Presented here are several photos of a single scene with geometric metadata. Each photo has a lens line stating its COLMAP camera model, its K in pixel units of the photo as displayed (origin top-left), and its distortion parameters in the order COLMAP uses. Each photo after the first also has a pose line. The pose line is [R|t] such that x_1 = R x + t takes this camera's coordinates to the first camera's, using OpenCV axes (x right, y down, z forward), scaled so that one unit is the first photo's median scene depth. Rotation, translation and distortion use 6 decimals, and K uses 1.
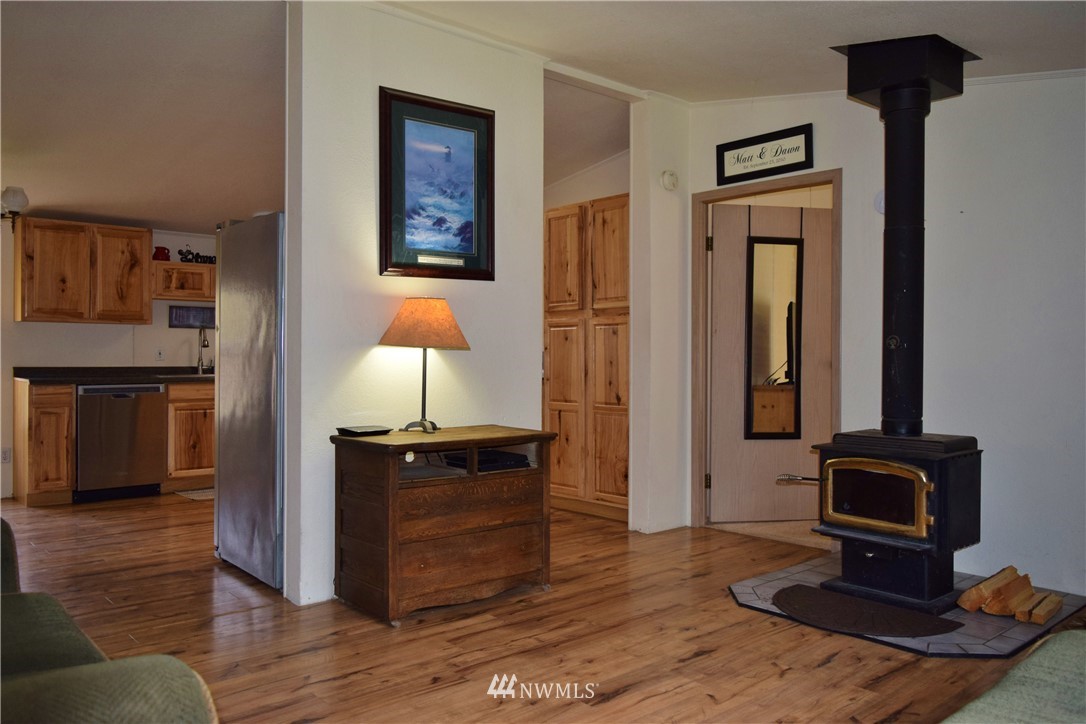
lens RADIAL K [[840.7, 0, 541.1], [0, 840.7, 362.7], [0, 0, 1]] dist [-0.025185, 0.013517]
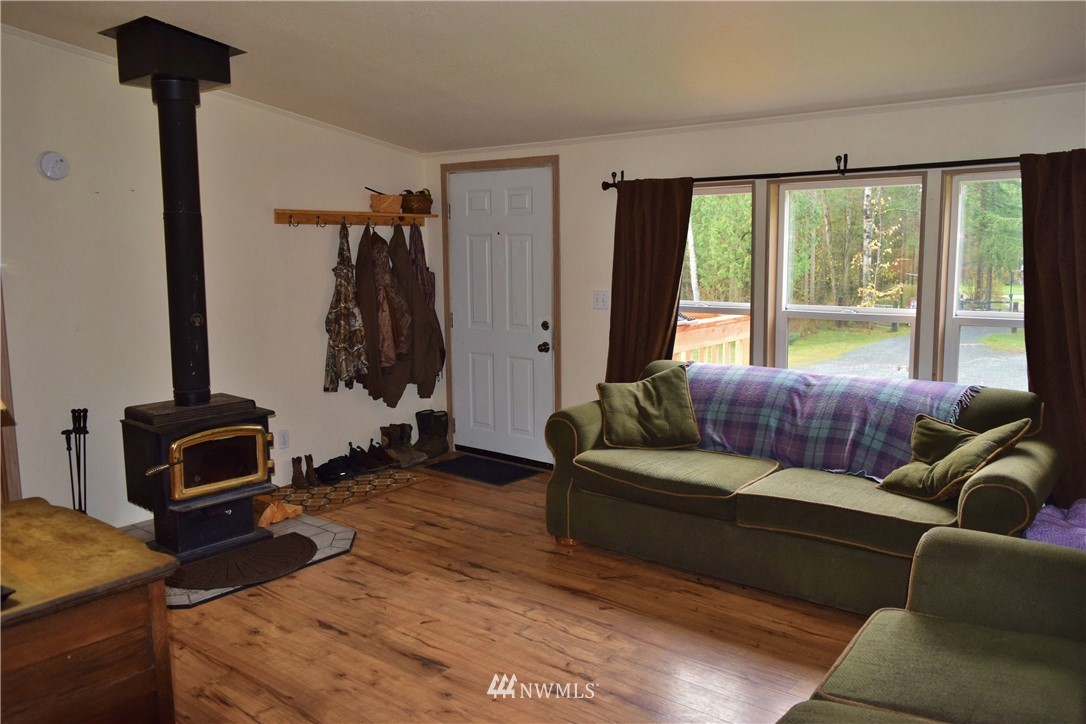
lens RADIAL K [[840.7, 0, 547.1], [0, 840.7, 354.8], [0, 0, 1]] dist [-0.025185, 0.013517]
pose [[-0.168286, -0.129065, 0.977252, -0.737191], [0.022656, 0.990623, 0.134732, -0.118520], [-0.985478, 0.044814, -0.163784, 0.745602]]
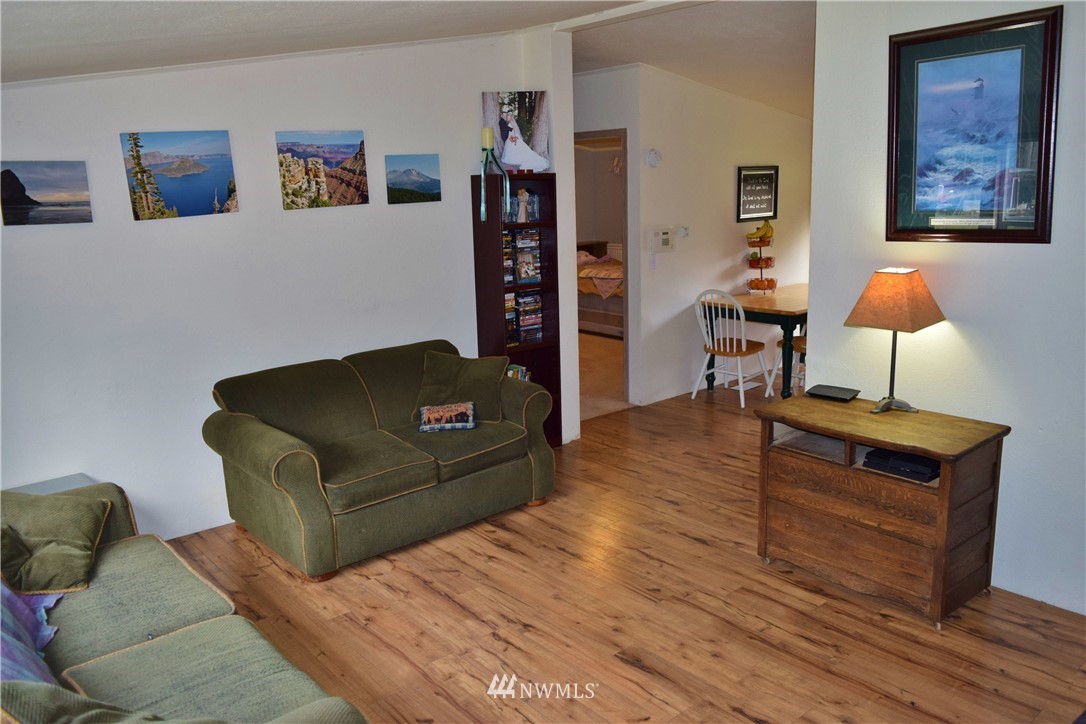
lens RADIAL K [[840.7, 0, 548.4], [0, 840.7, 363.9], [0, 0, 1]] dist [-0.025185, 0.013517]
pose [[-0.015566, 0.211359, -0.977285, 0.835894], [0.021279, 0.977252, 0.211013, -0.189215], [0.999652, -0.017511, -0.019710, 0.672299]]
